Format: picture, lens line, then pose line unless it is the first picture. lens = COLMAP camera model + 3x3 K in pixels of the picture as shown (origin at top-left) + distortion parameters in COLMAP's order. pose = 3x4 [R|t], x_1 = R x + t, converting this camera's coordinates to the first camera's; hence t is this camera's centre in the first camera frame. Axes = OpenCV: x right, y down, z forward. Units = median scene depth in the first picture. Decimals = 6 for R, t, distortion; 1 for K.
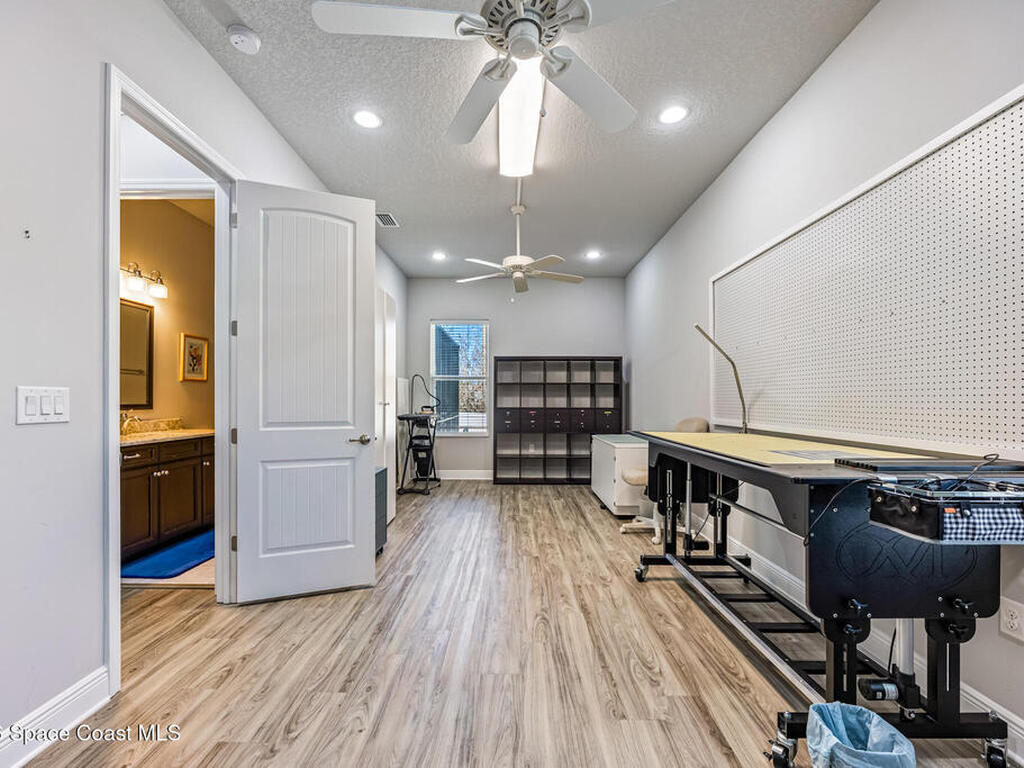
lens RADIAL K [[450.8, 0, 506.2], [0, 450.8, 401.1], [0, 0, 1]] dist [-0.003859, -0.000153]
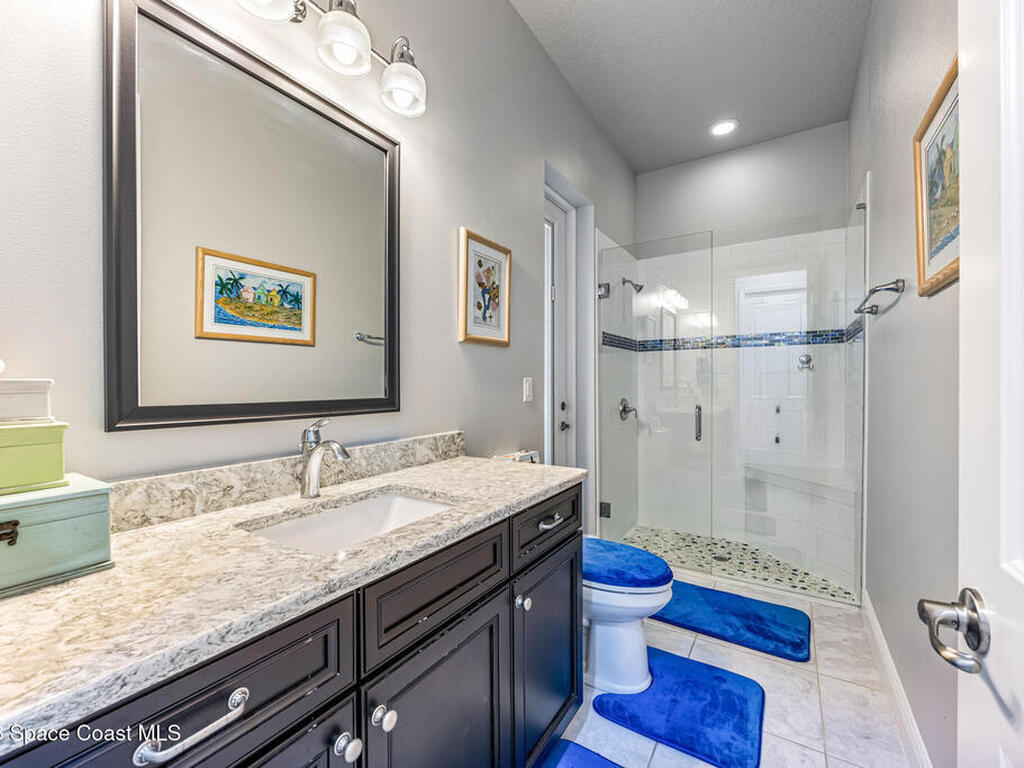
lens RADIAL K [[450.8, 0, 510.7], [0, 450.8, 383.5], [0, 0, 1]] dist [-0.003859, -0.000153]
pose [[0.855535, -0.005157, -0.517719, -0.461087], [0.005663, 0.999984, -0.000602, -0.004959], [0.517714, -0.002417, 0.855551, 0.658161]]
